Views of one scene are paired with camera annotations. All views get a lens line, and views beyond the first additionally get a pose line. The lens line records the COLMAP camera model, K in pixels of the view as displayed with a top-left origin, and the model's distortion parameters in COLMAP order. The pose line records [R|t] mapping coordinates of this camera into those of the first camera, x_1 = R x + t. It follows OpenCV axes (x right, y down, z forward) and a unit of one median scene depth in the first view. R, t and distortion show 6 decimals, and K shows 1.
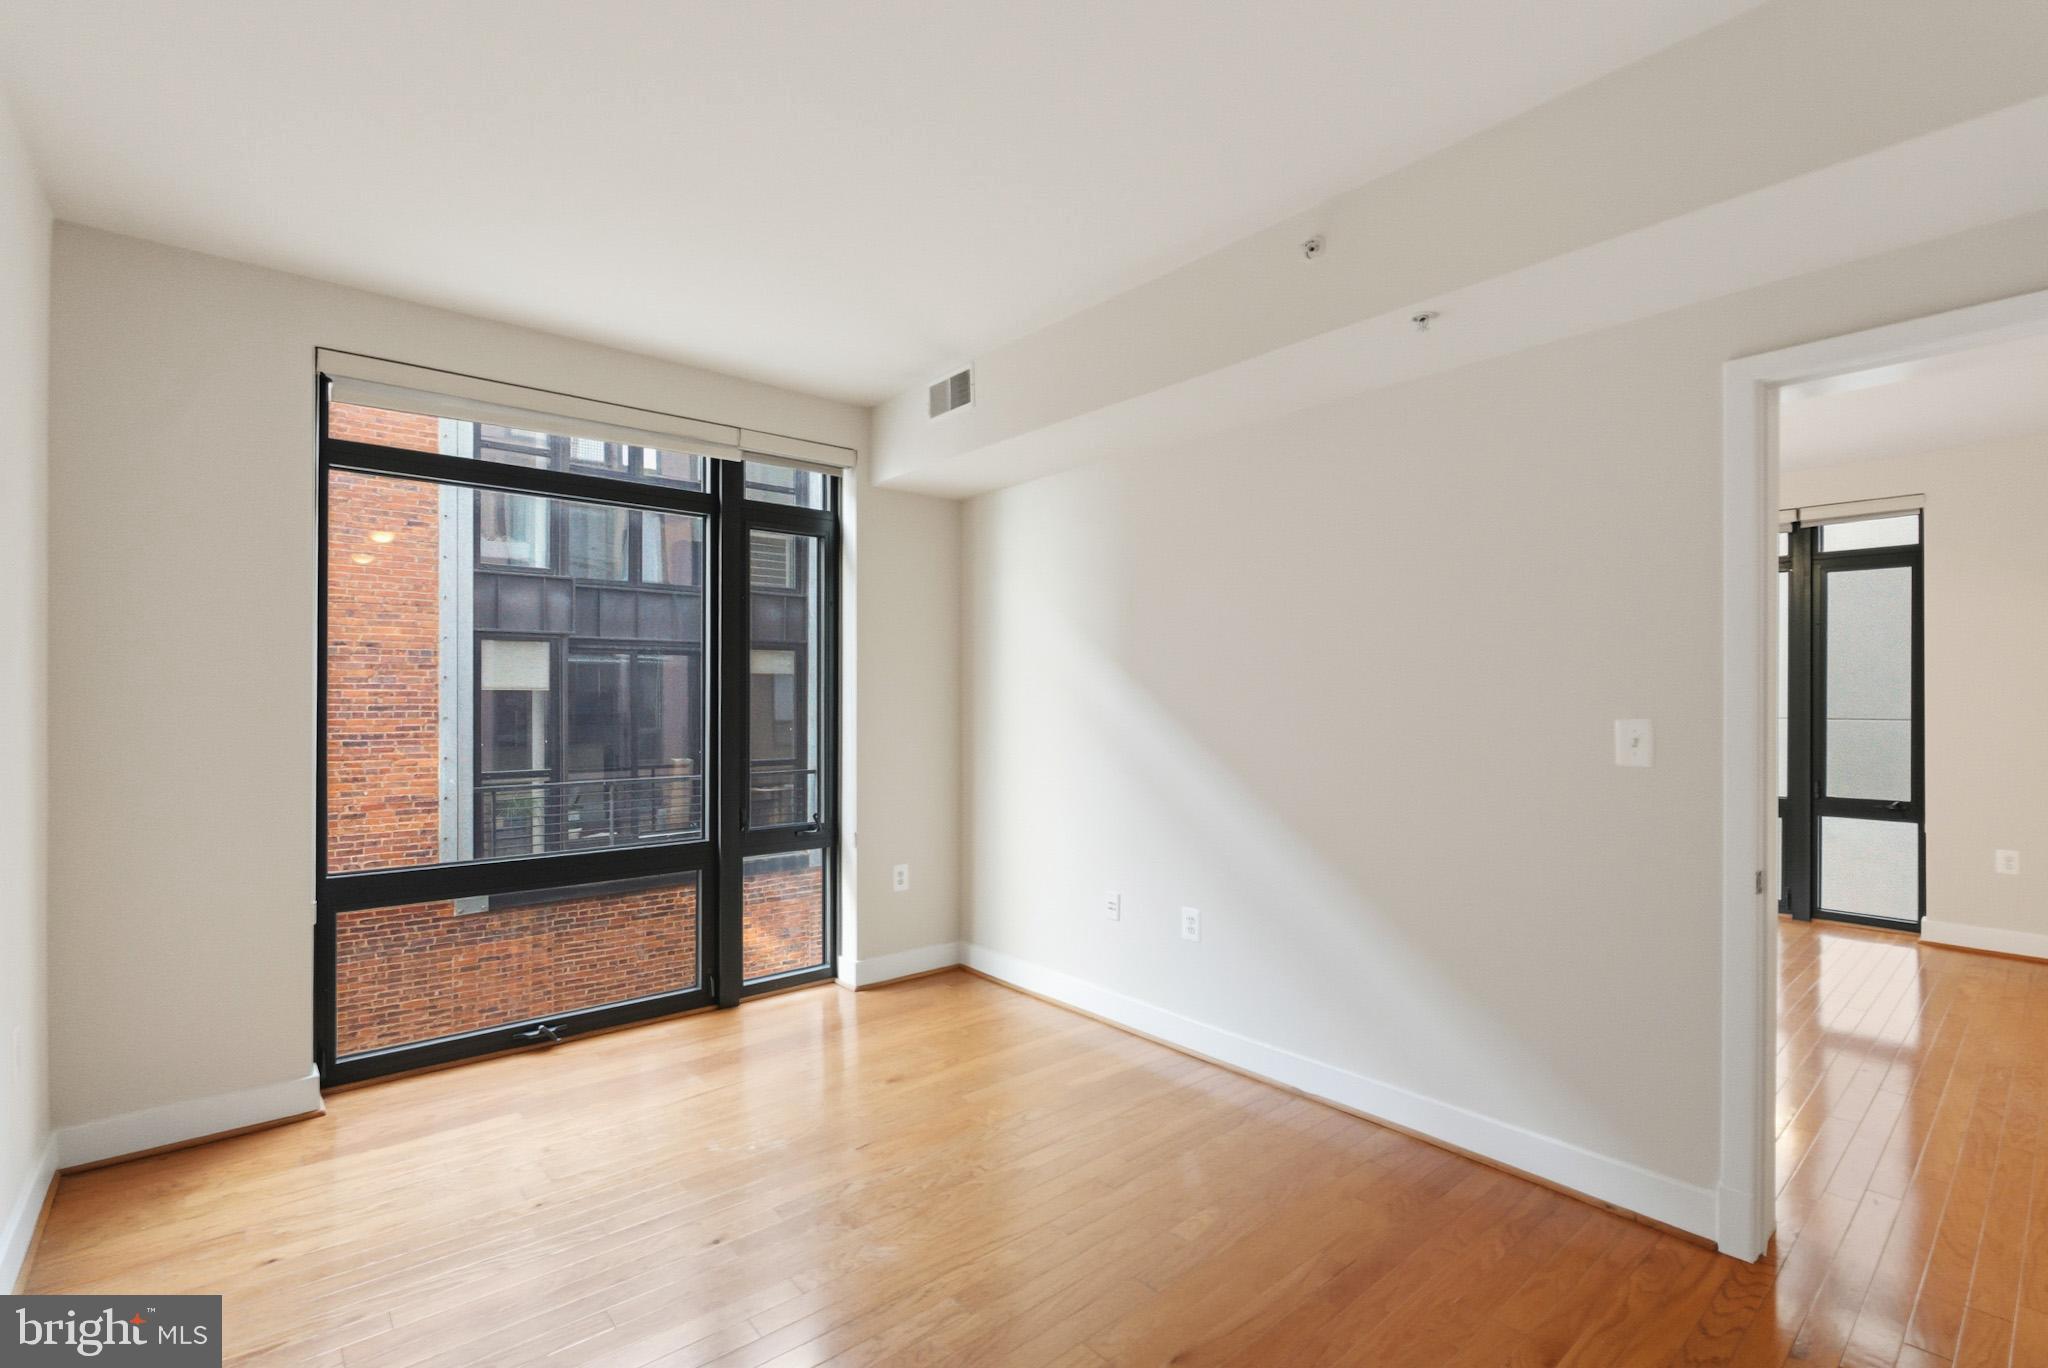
lens RADIAL K [[923.0, 0, 1039.0], [0, 923.0, 696.7], [0, 0, 1]] dist [-0.003116, -0.000090]
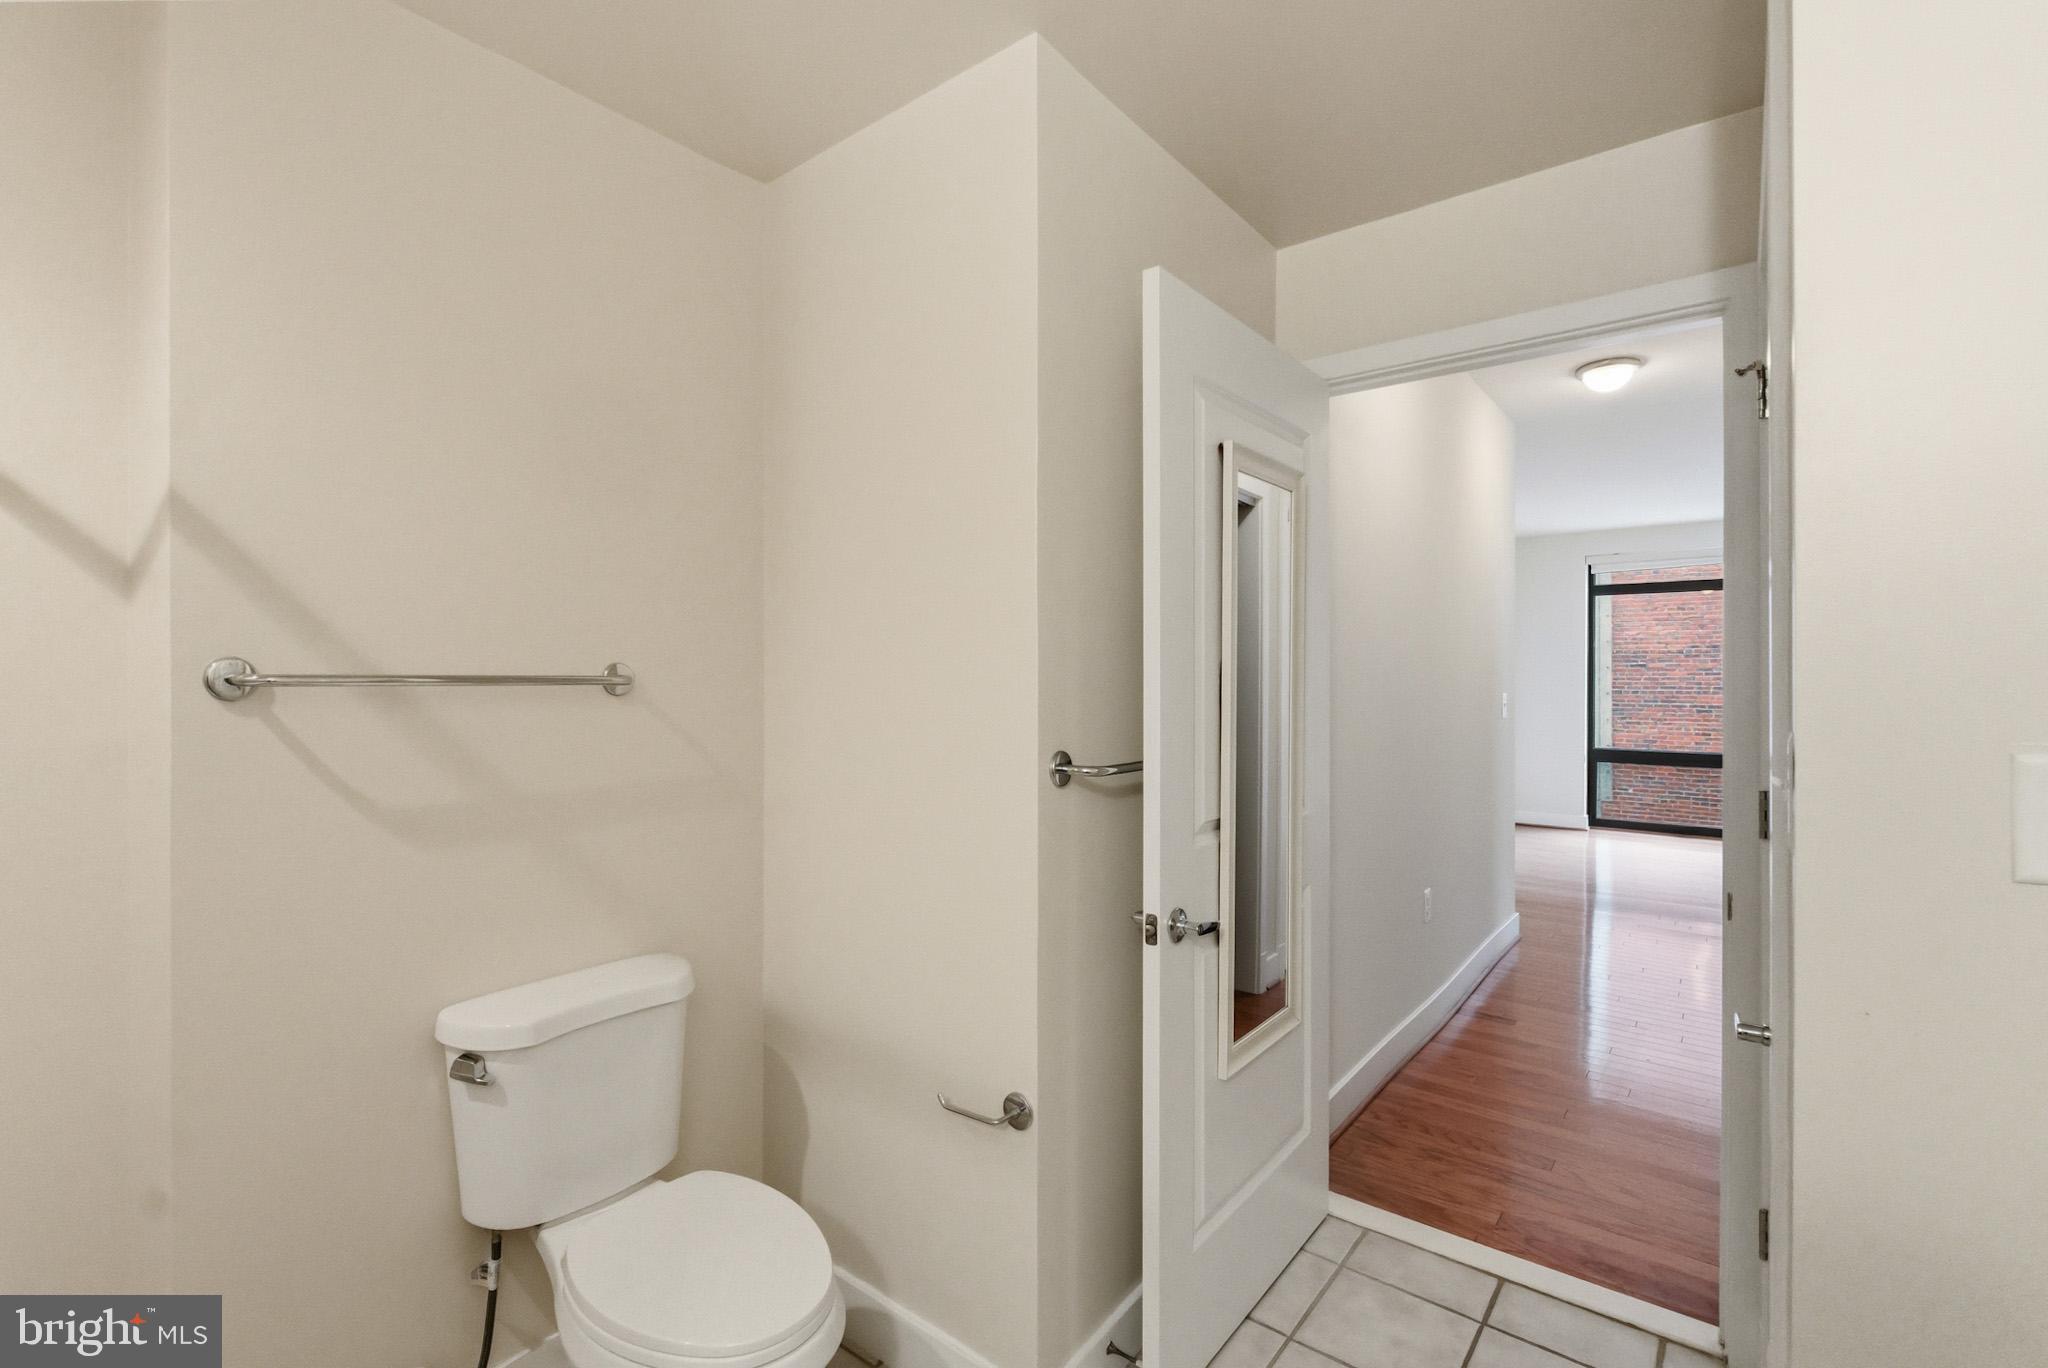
lens RADIAL K [[923.0, 0, 1008.7], [0, 923.0, 681.5], [0, 0, 1]] dist [-0.003116, -0.000090]
pose [[0.176103, 0.005661, -0.984356, 0.574338], [-0.003757, 0.999980, 0.005079, -0.002030], [0.984365, 0.002804, 0.176120, -0.421404]]
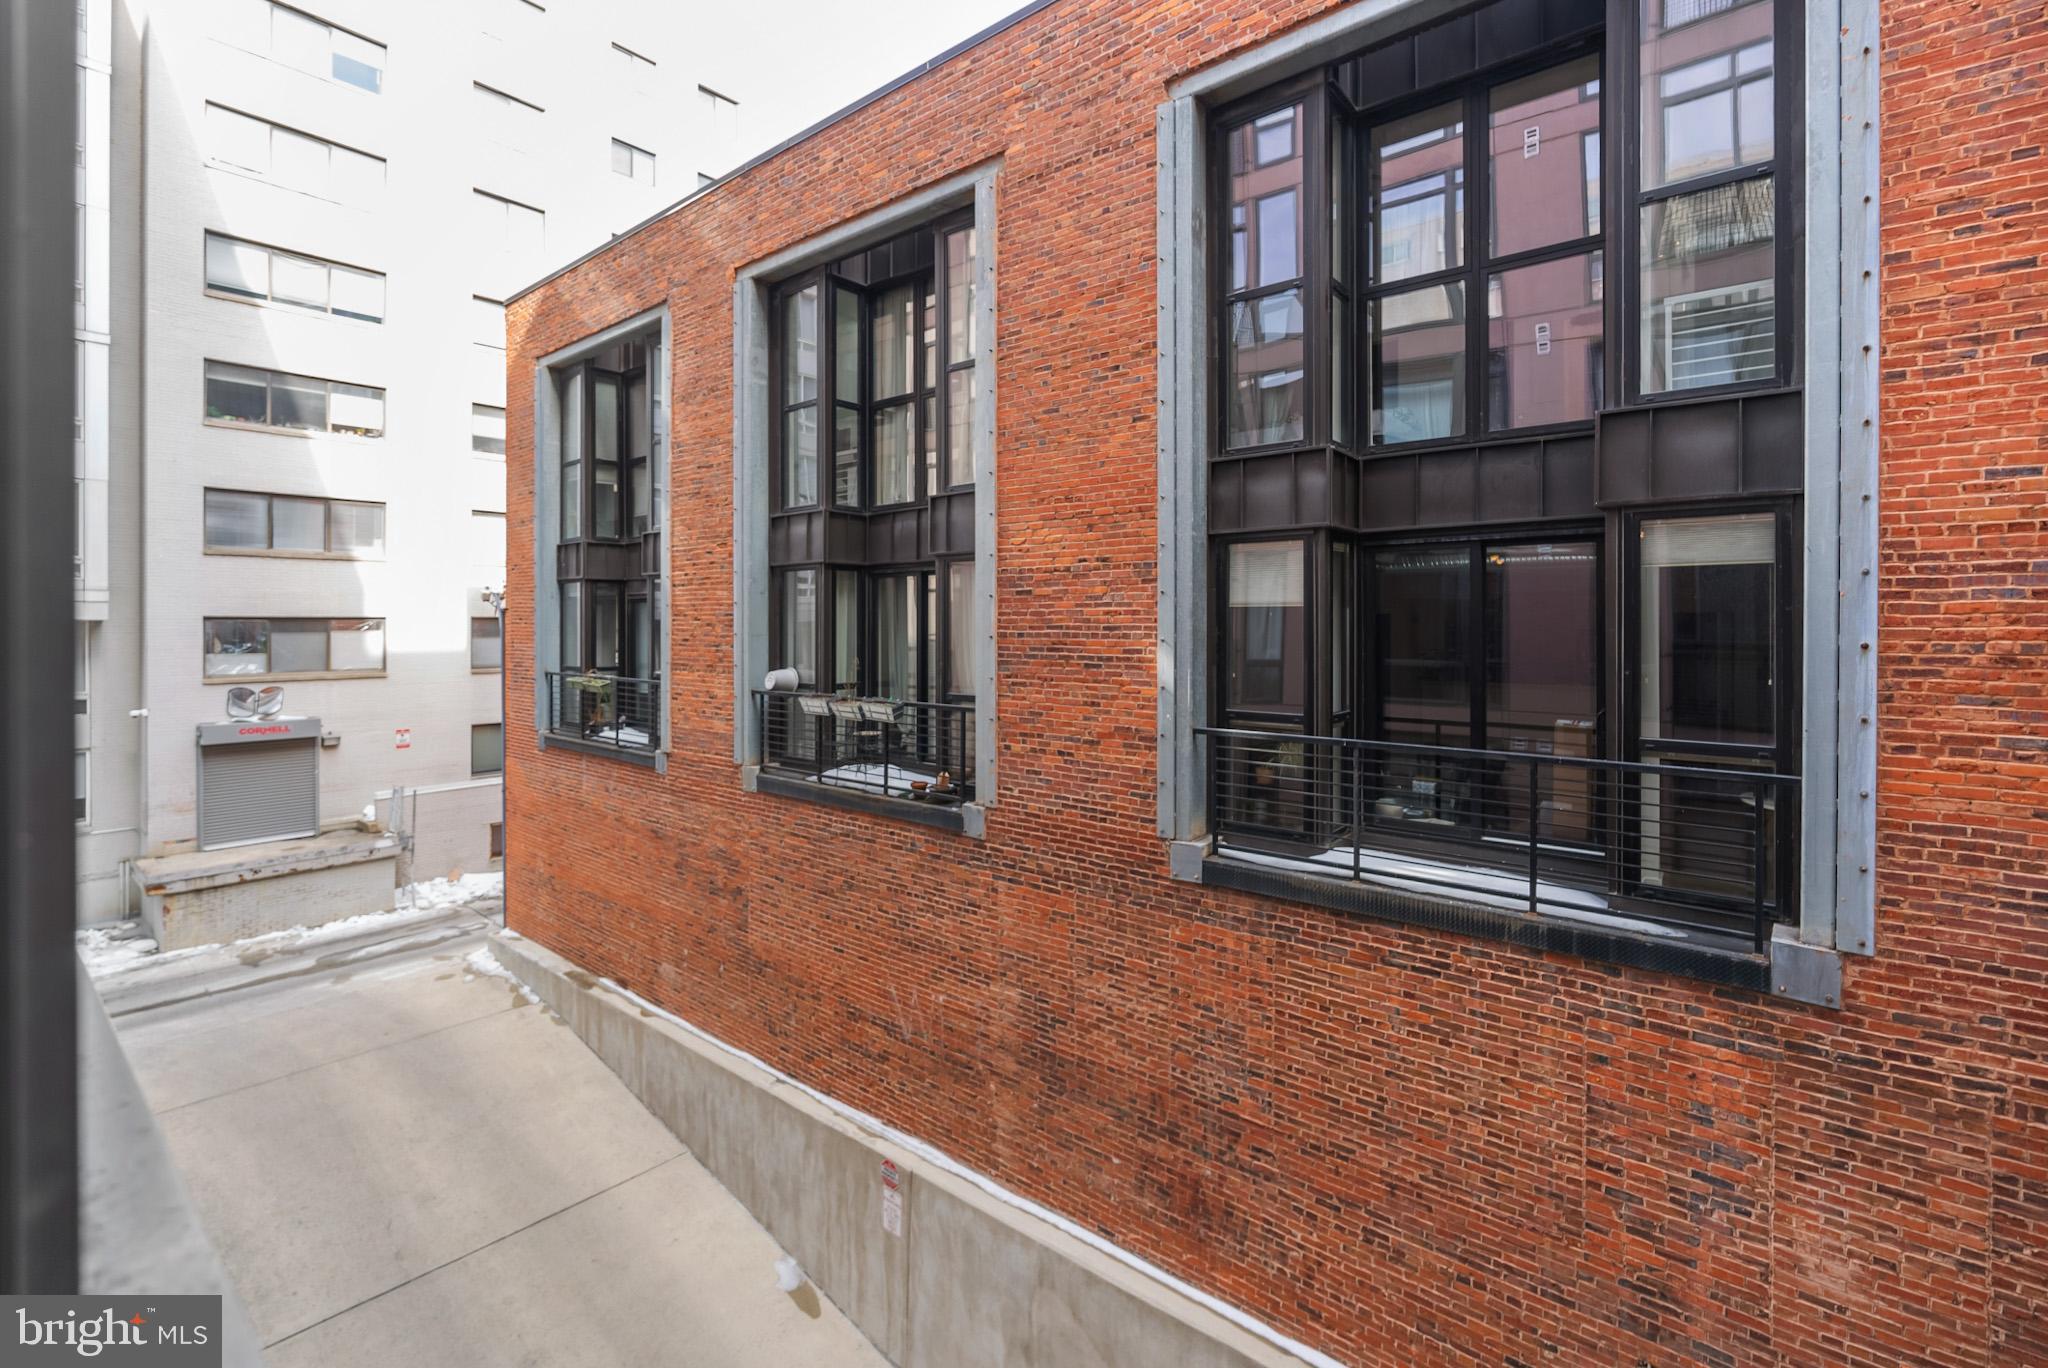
lens RADIAL K [[923.0, 0, 1035.3], [0, 923.0, 622.4], [0, 0, 1]] dist [-0.003116, -0.000090]
pose [[0.166407, -0.000242, -0.986057, 0.180276], [-0.001522, 0.999999, -0.000502, 0.007349], [0.986056, 0.001585, 0.166407, 0.782728]]
